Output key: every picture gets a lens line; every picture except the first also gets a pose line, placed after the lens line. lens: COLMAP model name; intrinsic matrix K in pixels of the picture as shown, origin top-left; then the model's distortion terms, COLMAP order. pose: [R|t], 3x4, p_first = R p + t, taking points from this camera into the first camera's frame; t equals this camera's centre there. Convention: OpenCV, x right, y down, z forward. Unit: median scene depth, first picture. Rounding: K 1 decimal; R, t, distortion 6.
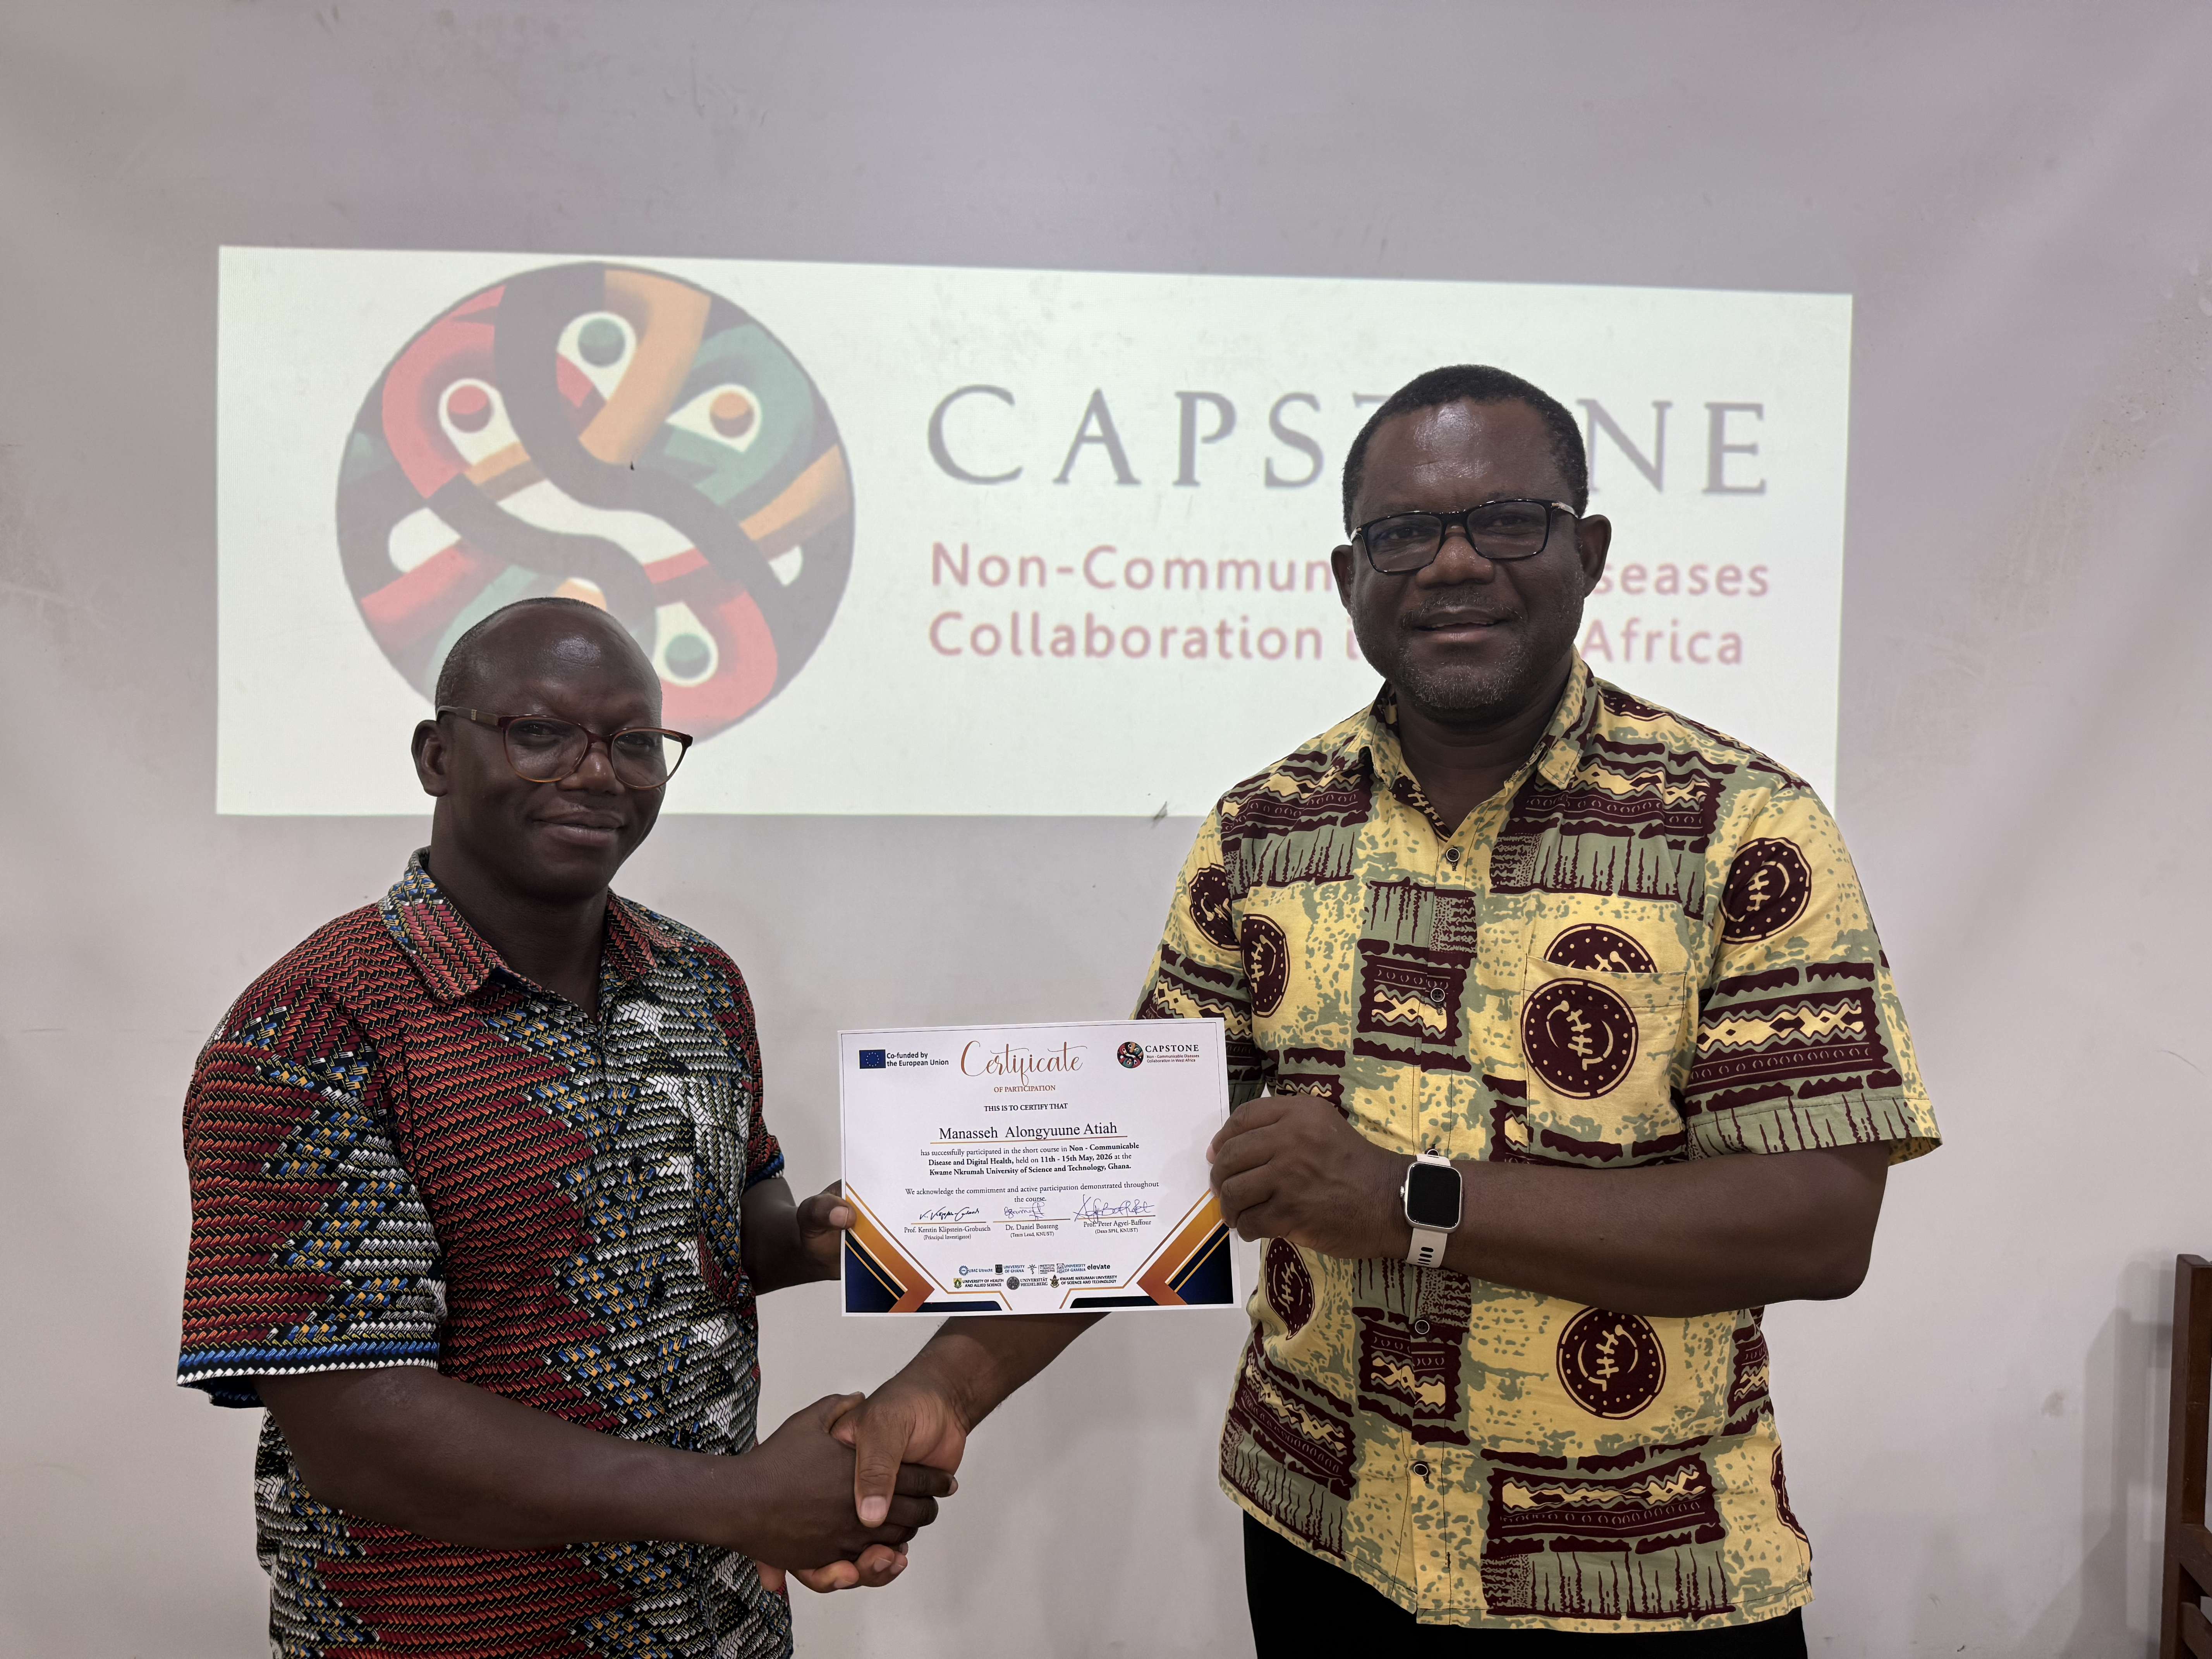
lens RADIAL K [[1467.7, 0, 1097.7], [0, 1467.7, 849.1], [0, 0, 1]] dist [0.093447, -0.084790]
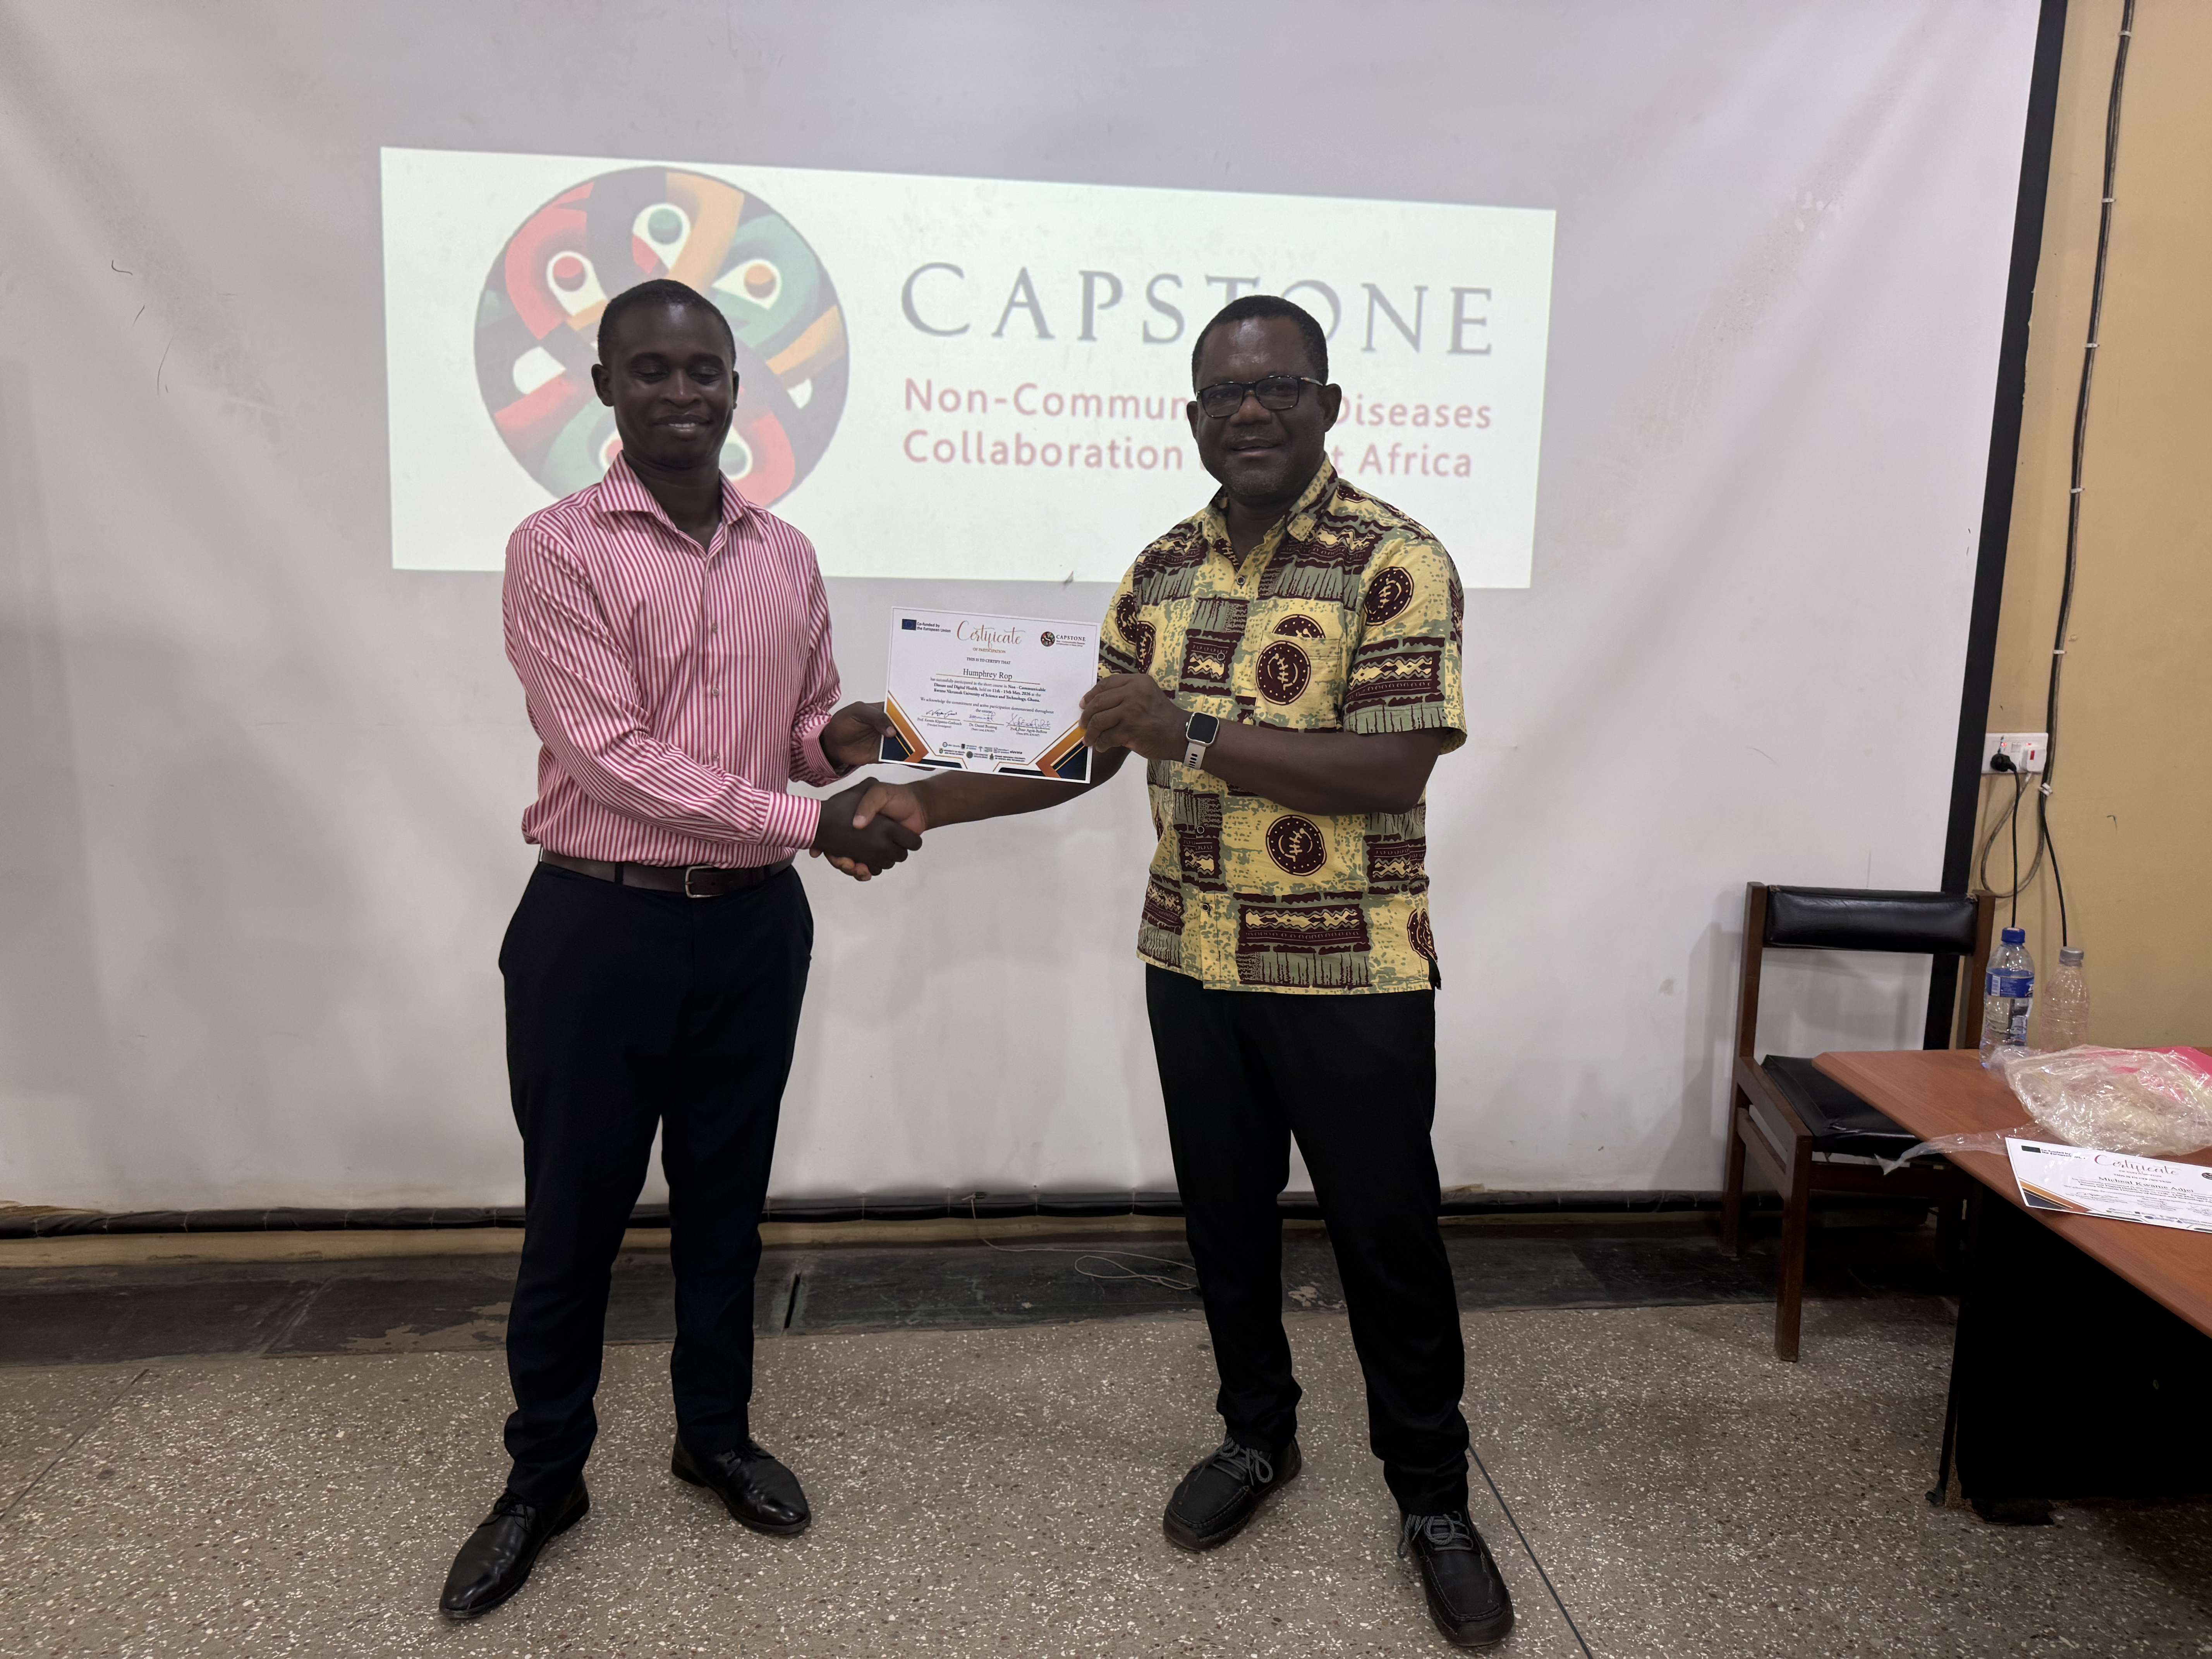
lens RADIAL K [[1557.2, 0, 1110.1], [0, 1557.2, 844.6], [0, 0, 1]] dist [0.126411, -0.175832]
pose [[0.998115, -0.000853, 0.061359, -0.010428], [-0.005699, 0.994293, 0.106529, 0.071049], [-0.061100, -0.106678, 0.992415, -0.540995]]
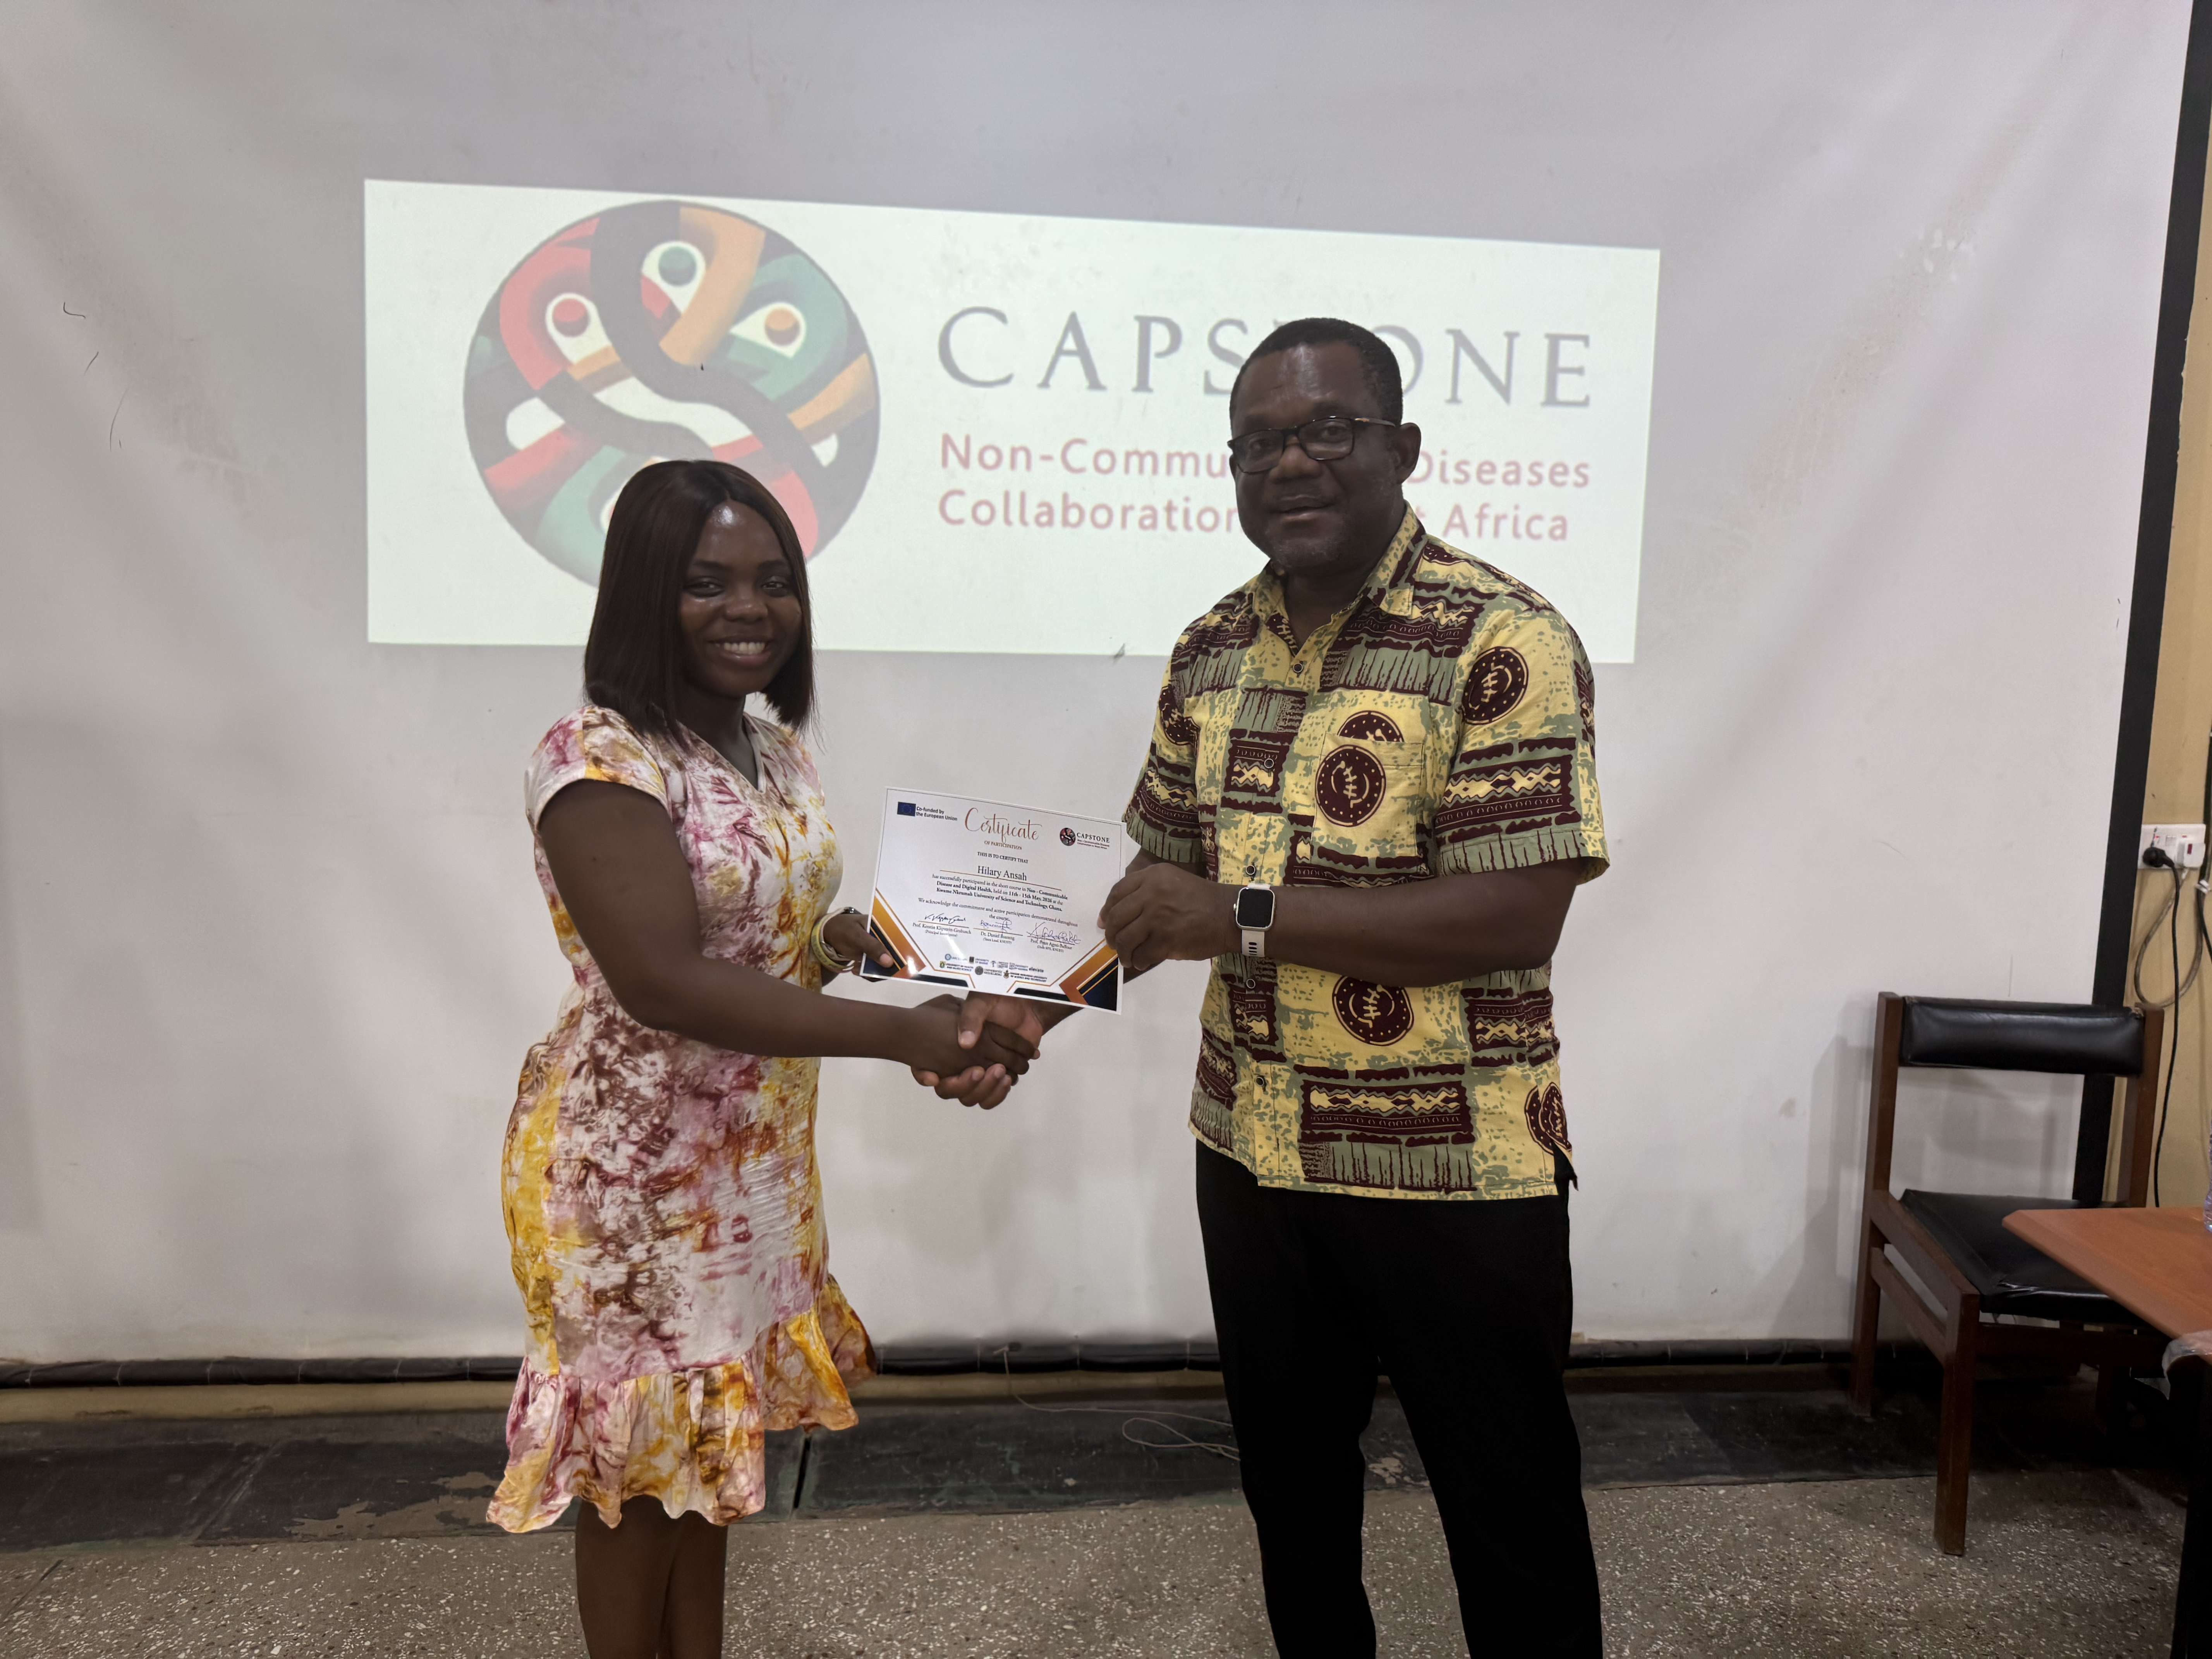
lens RADIAL K [[1555.7, 0, 1105.8], [0, 1555.7, 833.6], [0, 0, 1]] dist [0.111045, -0.121093]
pose [[0.998447, 0.004347, 0.055544, -0.044667], [-0.007917, 0.997904, 0.064218, 0.046607], [-0.055149, -0.064558, 0.996389, -0.367310]]
